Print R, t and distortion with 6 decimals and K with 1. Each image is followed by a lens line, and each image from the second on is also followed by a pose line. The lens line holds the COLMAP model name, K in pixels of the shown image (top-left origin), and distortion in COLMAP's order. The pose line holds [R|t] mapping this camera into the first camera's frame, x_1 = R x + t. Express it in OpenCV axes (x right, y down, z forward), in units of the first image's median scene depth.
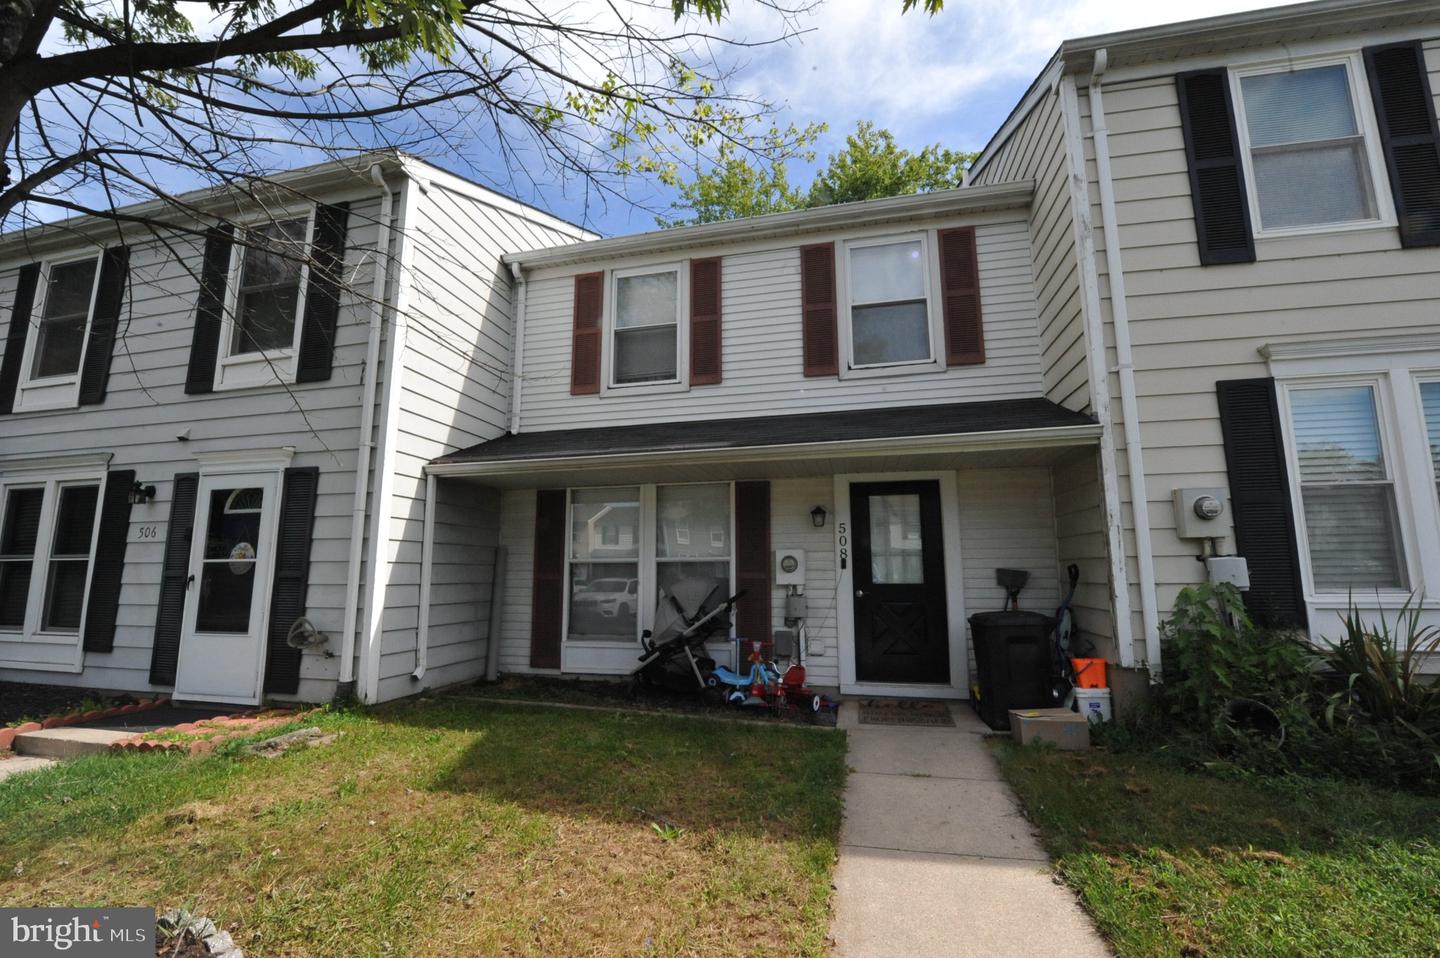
lens RADIAL K [[606.9, 0, 720.0], [0, 606.9, 479.0], [0, 0, 1]] dist [-0.016652, -0.000855]
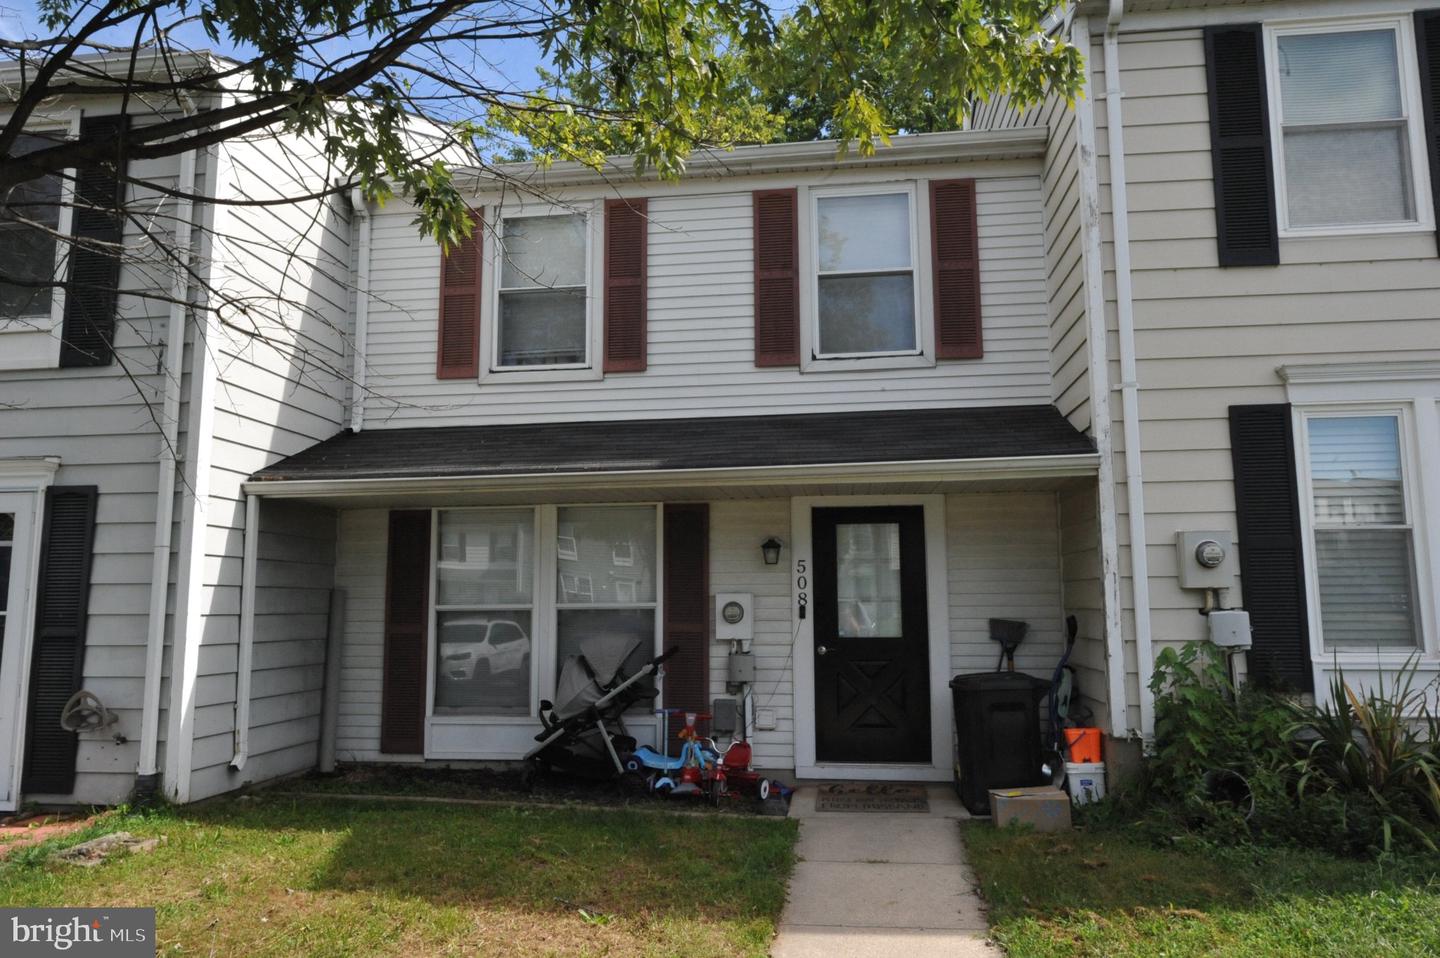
lens RADIAL K [[947.1, 0, 720.0], [0, 947.1, 479.0], [0, 0, 1]] dist [-0.002156, 0.001377]
pose [[0.995448, 0.009570, 0.094822, -0.020694], [-0.011167, 0.999804, 0.016328, -0.055991], [-0.094647, -0.017313, 0.995360, -0.221862]]
